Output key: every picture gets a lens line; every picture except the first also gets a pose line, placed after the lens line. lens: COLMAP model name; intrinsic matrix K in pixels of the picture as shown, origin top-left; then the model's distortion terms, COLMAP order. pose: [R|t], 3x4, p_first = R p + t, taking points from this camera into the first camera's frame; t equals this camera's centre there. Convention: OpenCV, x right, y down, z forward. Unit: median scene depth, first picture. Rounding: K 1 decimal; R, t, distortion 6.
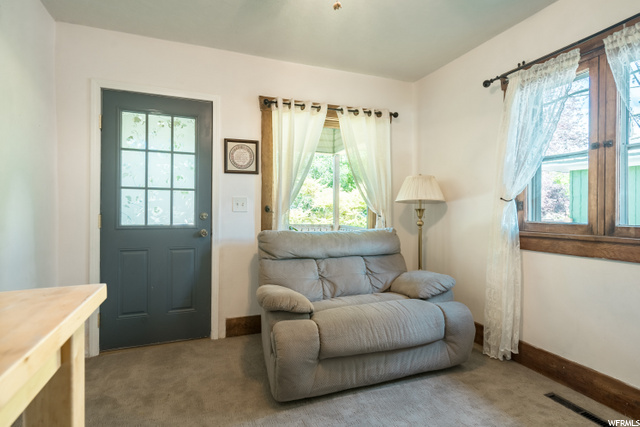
lens RADIAL K [[338.7, 0, 320.3], [0, 338.7, 211.1], [0, 0, 1]] dist [0.004297, 0.000015]
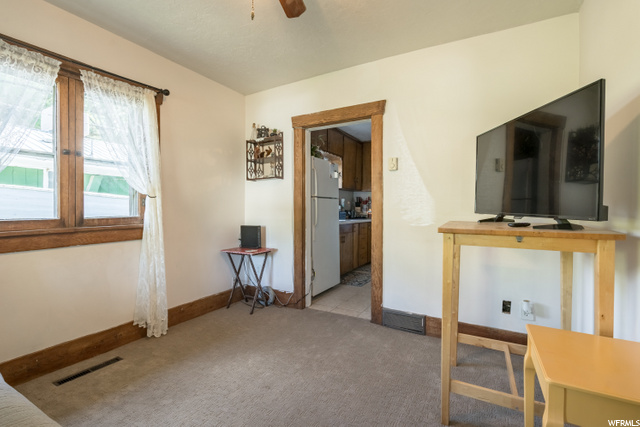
lens RADIAL K [[298.4, 0, 320.3], [0, 298.4, 212.0], [0, 0, 1]] dist [-0.002717, -0.000355]
pose [[-0.646190, -0.014330, 0.763042, -0.550053], [0.001168, 0.999804, 0.019766, -0.002351], [-0.763176, 0.013664, -0.646047, 0.994686]]
